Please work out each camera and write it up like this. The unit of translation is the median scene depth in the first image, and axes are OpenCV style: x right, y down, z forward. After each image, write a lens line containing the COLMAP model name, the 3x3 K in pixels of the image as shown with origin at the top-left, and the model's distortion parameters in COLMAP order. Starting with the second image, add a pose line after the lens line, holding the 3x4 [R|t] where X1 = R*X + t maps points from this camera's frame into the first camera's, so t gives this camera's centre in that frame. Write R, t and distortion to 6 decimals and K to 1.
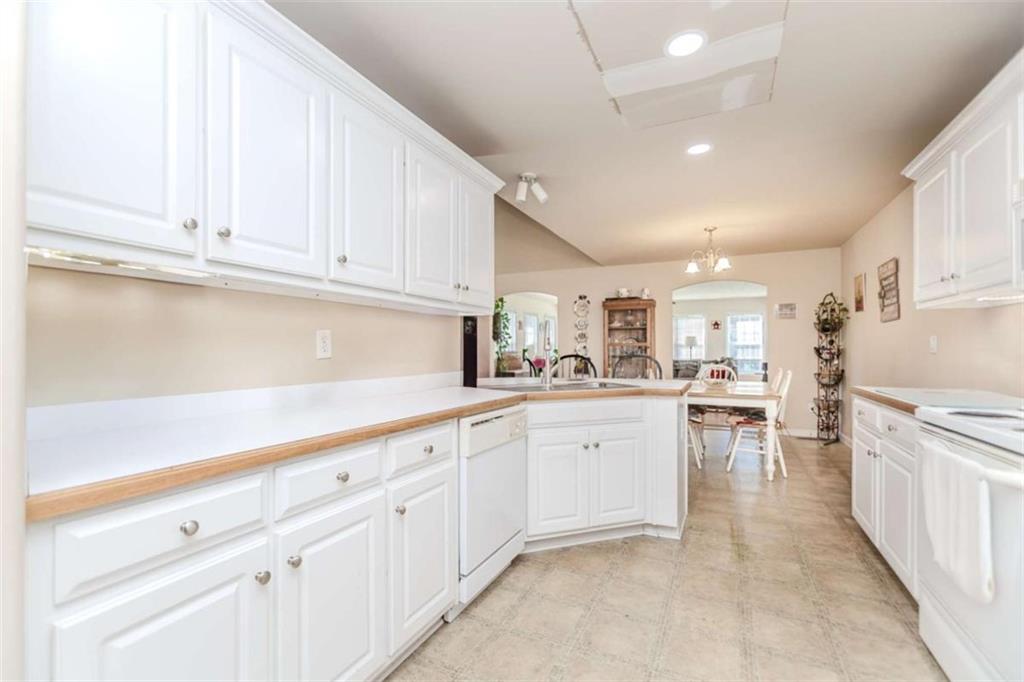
lens RADIAL K [[457.3, 0, 507.7], [0, 457.3, 344.2], [0, 0, 1]] dist [-0.000294, 0.000355]
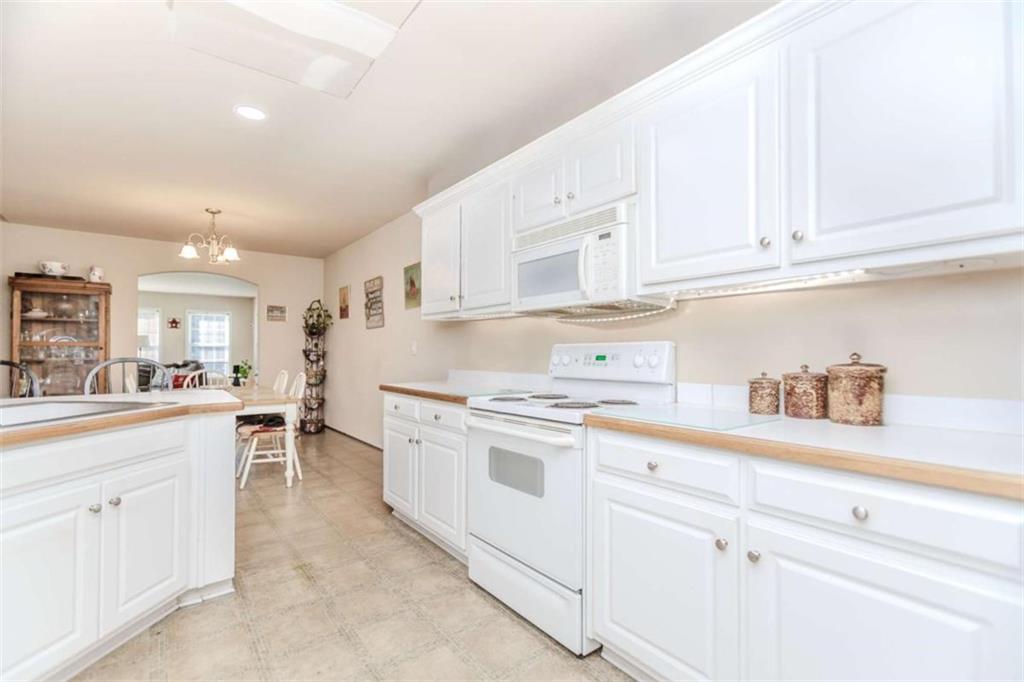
lens RADIAL K [[457.3, 0, 507.7], [0, 457.3, 344.2], [0, 0, 1]] dist [-0.000294, 0.000355]
pose [[0.453349, 0.015535, 0.891198, -0.059076], [-0.011806, 0.999865, -0.011424, 0.000887], [-0.891255, -0.005342, 0.453471, 0.105413]]
